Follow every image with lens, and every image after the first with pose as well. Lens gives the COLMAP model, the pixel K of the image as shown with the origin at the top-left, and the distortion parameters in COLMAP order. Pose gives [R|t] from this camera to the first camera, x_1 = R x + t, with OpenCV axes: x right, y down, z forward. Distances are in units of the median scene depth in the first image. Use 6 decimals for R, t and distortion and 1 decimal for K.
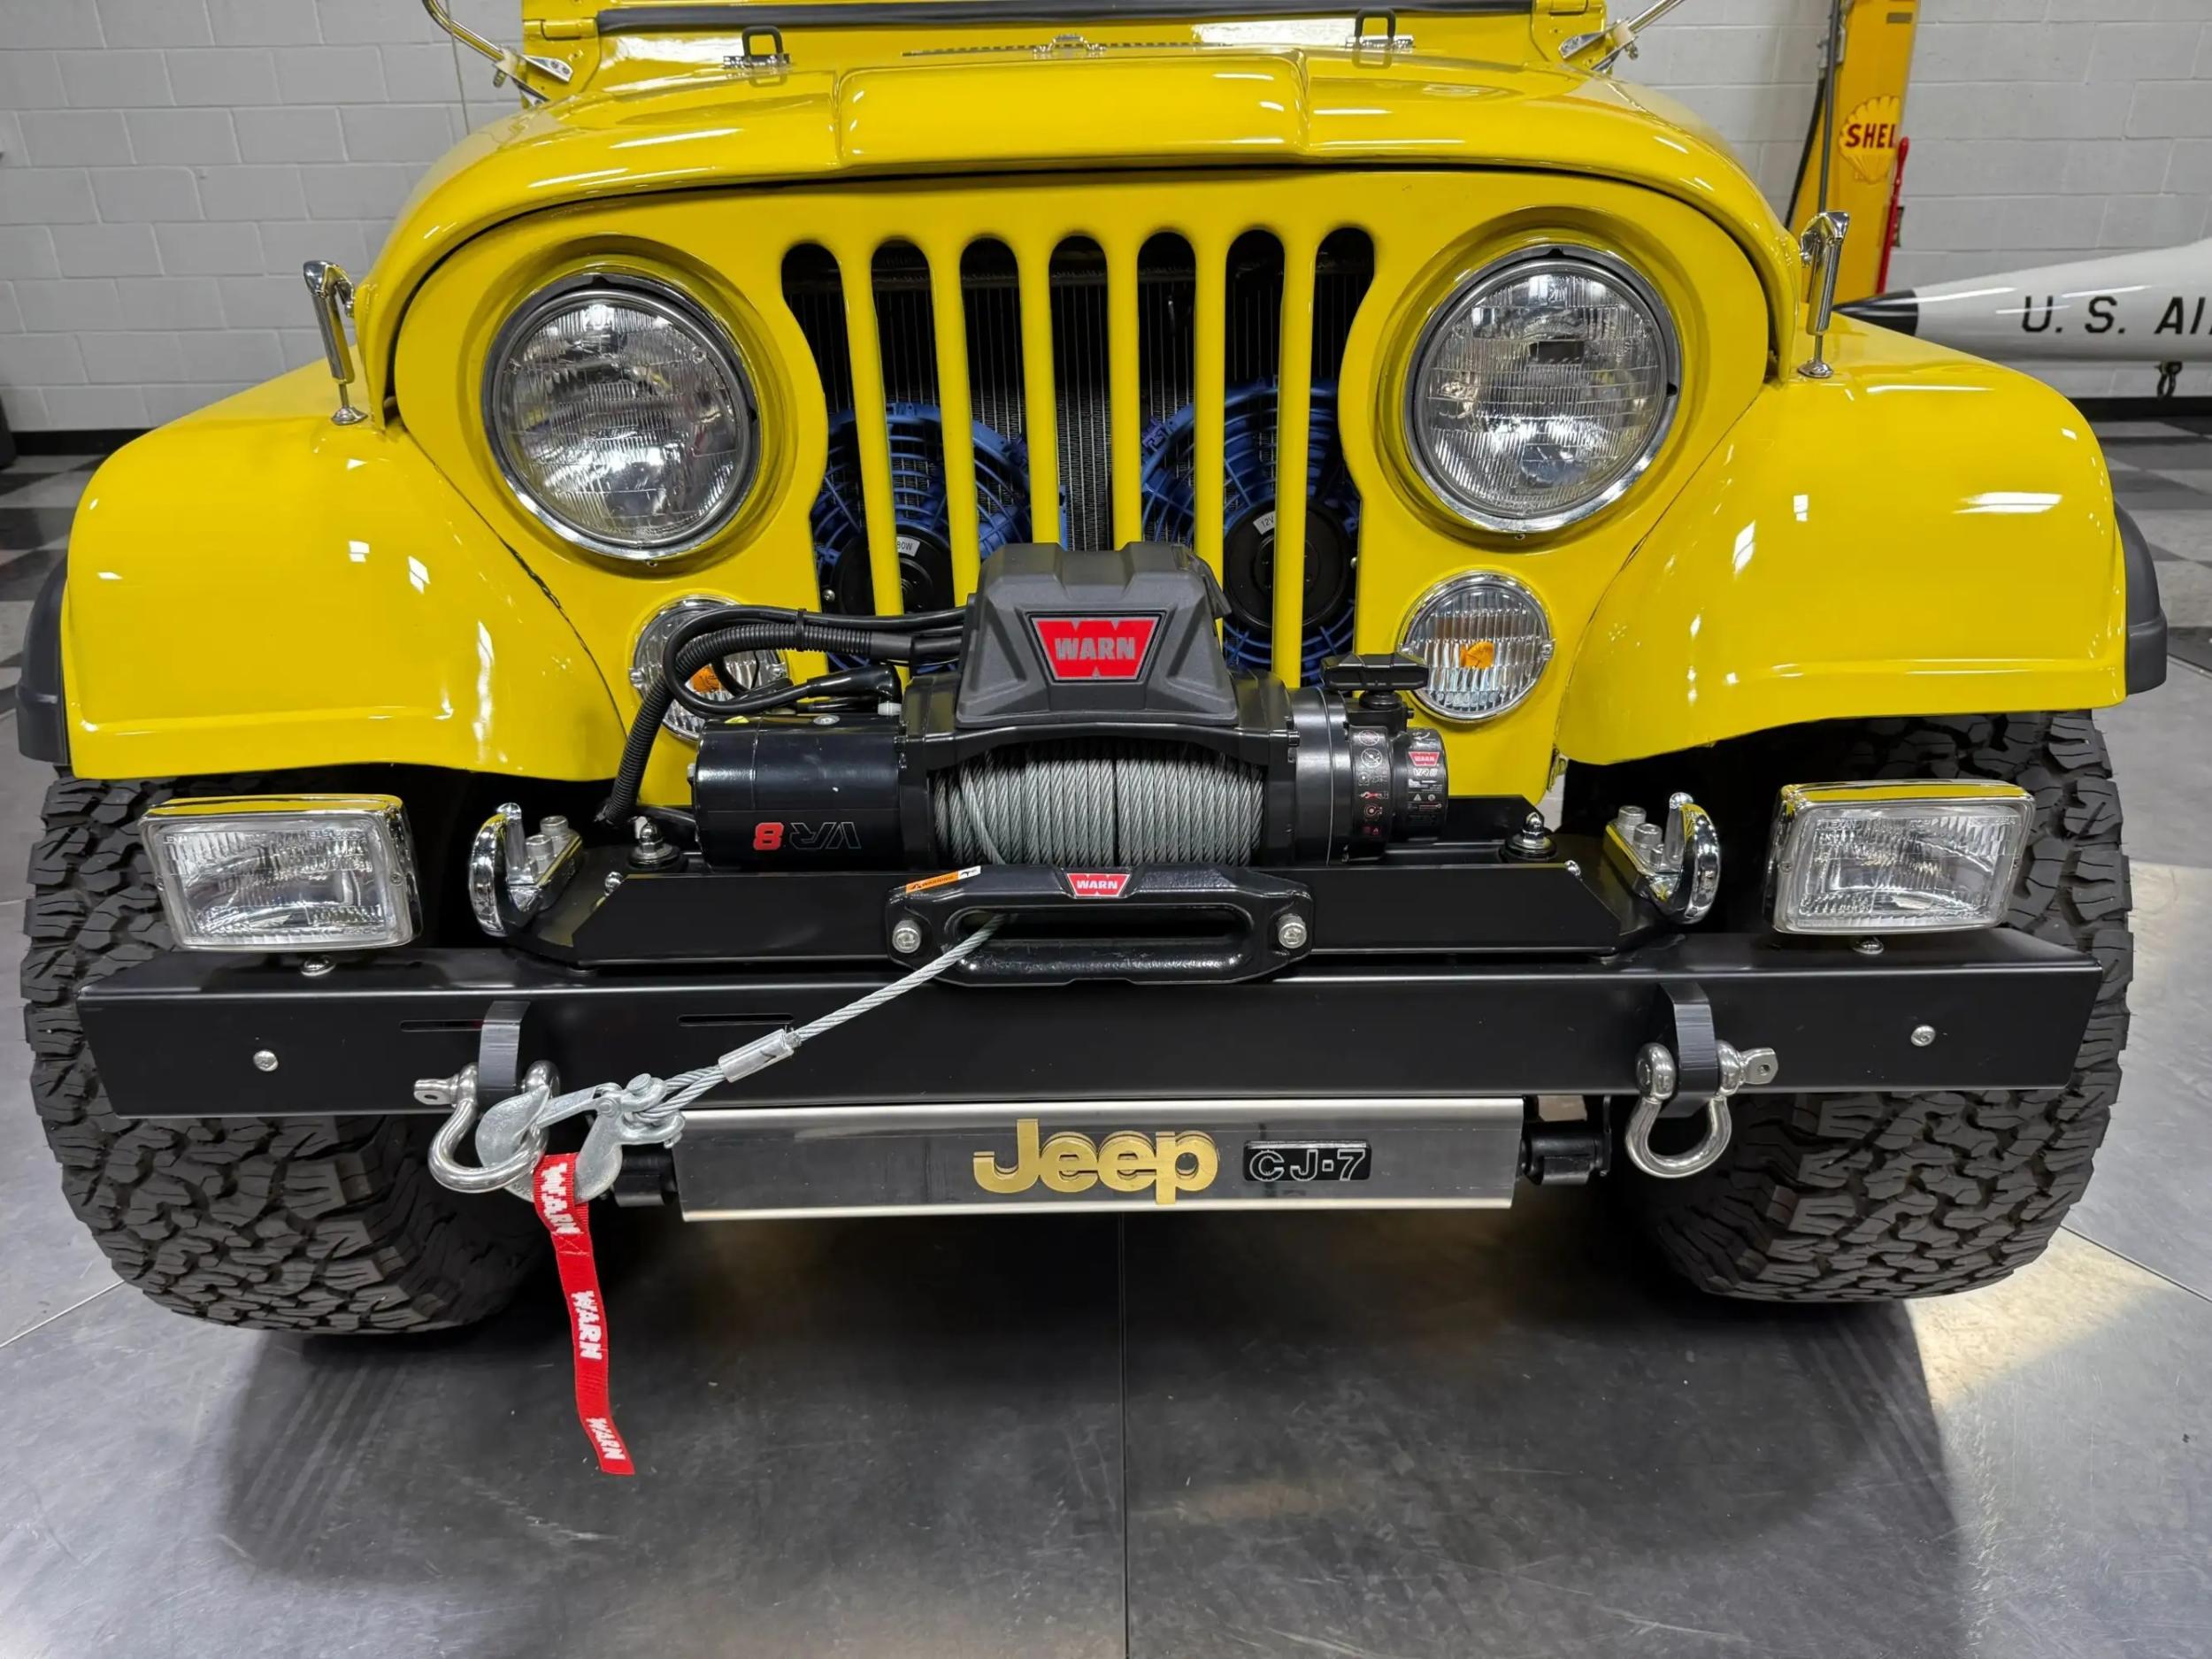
lens RADIAL K [[1563.4, 0, 1108.1], [0, 1563.4, 827.5], [0, 0, 1]] dist [-0.003586, -0.003406]
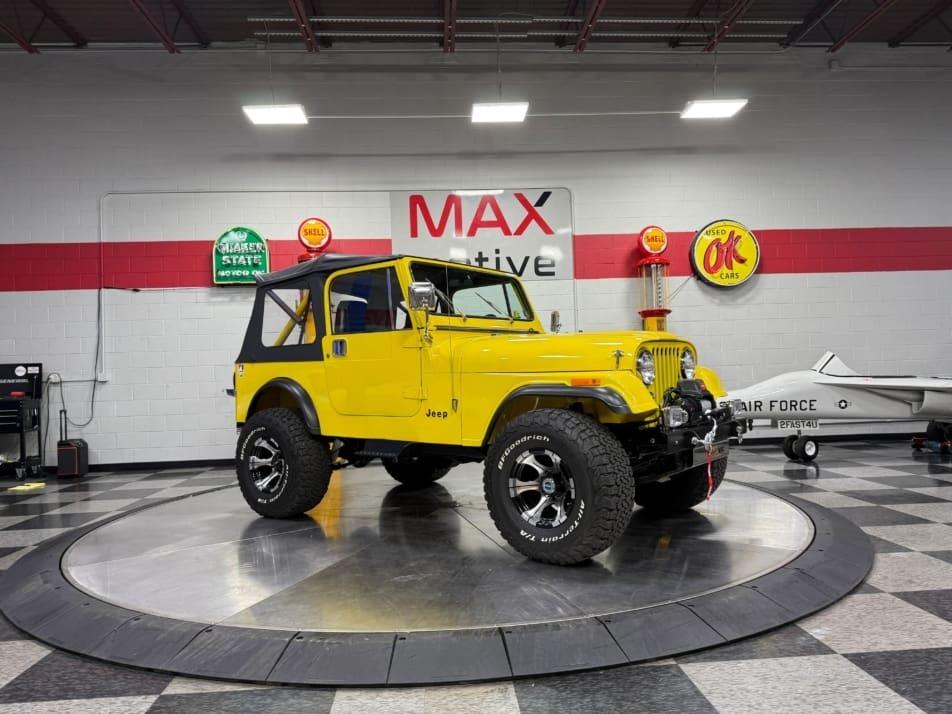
lens RADIAL K [[663.3, 0, 476.6], [0, 663.3, 360.8], [0, 0, 1]] dist [0.064734, -0.083060]
pose [[0.998495, -0.019579, 0.051238, -0.004231], [0.040345, 0.895020, -0.444198, 0.845845], [-0.037162, 0.445597, 0.894462, -1.418417]]
